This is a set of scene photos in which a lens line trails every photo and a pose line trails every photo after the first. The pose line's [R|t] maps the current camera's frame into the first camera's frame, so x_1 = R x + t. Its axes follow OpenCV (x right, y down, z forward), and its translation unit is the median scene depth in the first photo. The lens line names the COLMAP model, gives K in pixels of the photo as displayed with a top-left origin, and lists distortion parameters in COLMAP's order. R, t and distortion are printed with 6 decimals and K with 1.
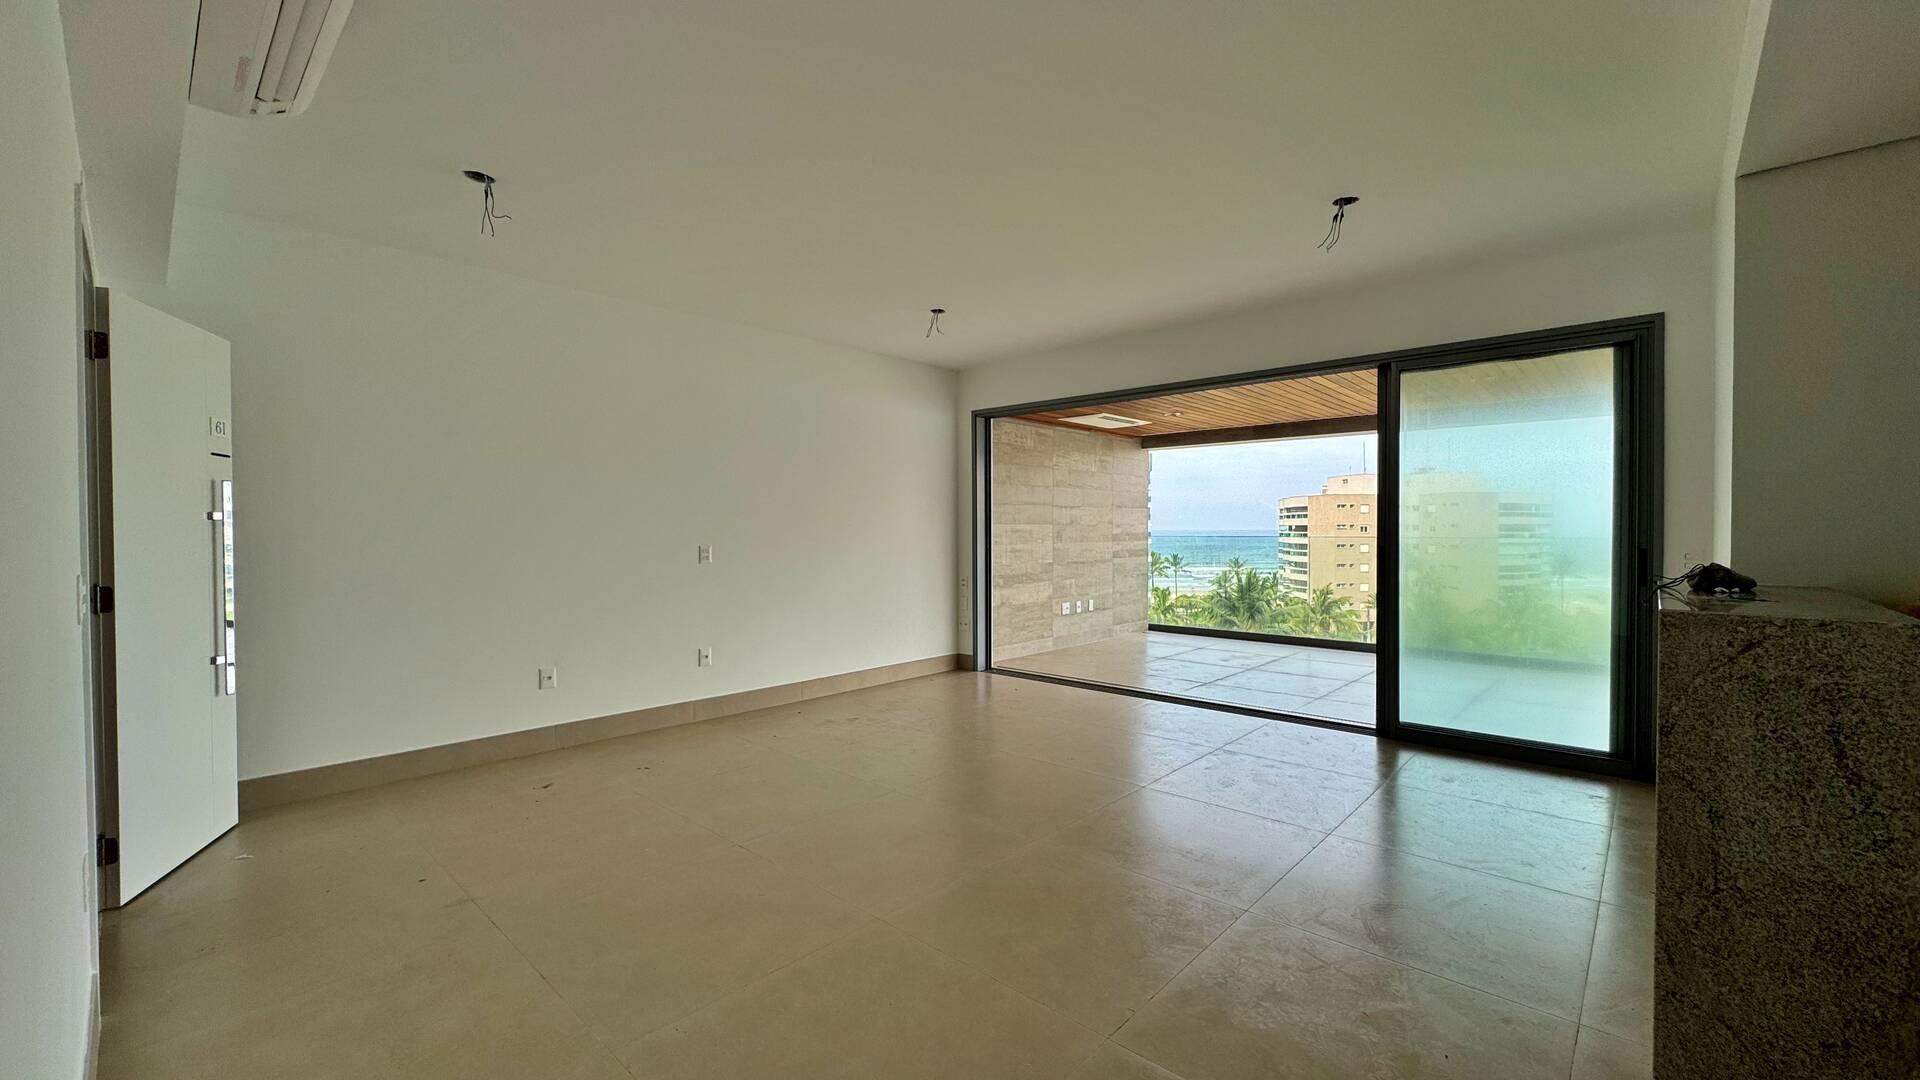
lens RADIAL K [[764.1, 0, 958.4], [0, 764.1, 542.9], [0, 0, 1]] dist [-0.002078, 0.000622]
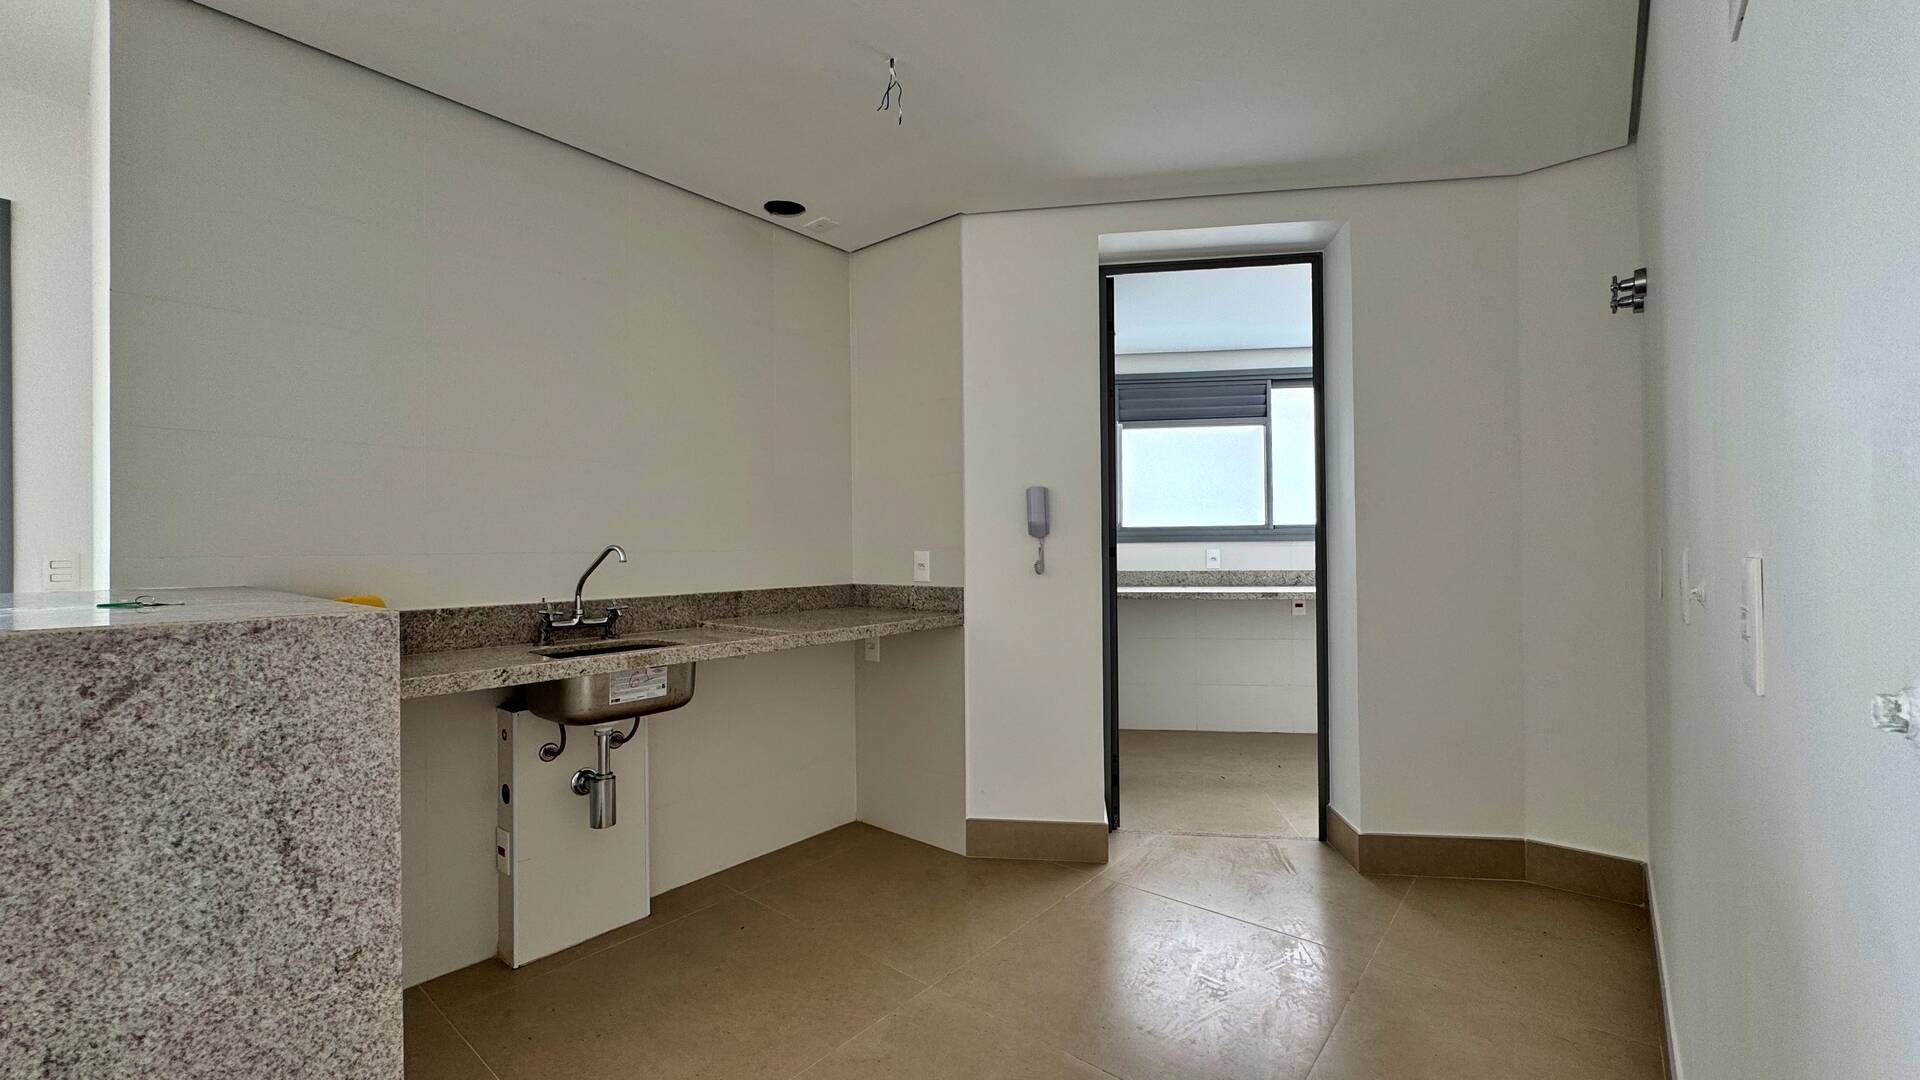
lens RADIAL K [[764.1, 0, 958.4], [0, 764.1, 542.9], [0, 0, 1]] dist [-0.002078, 0.000622]
pose [[-0.050053, 0.008055, 0.998714, 0.227196], [0.026116, 0.999636, -0.006753, 0.025351], [-0.998405, 0.025744, -0.050245, 0.213254]]
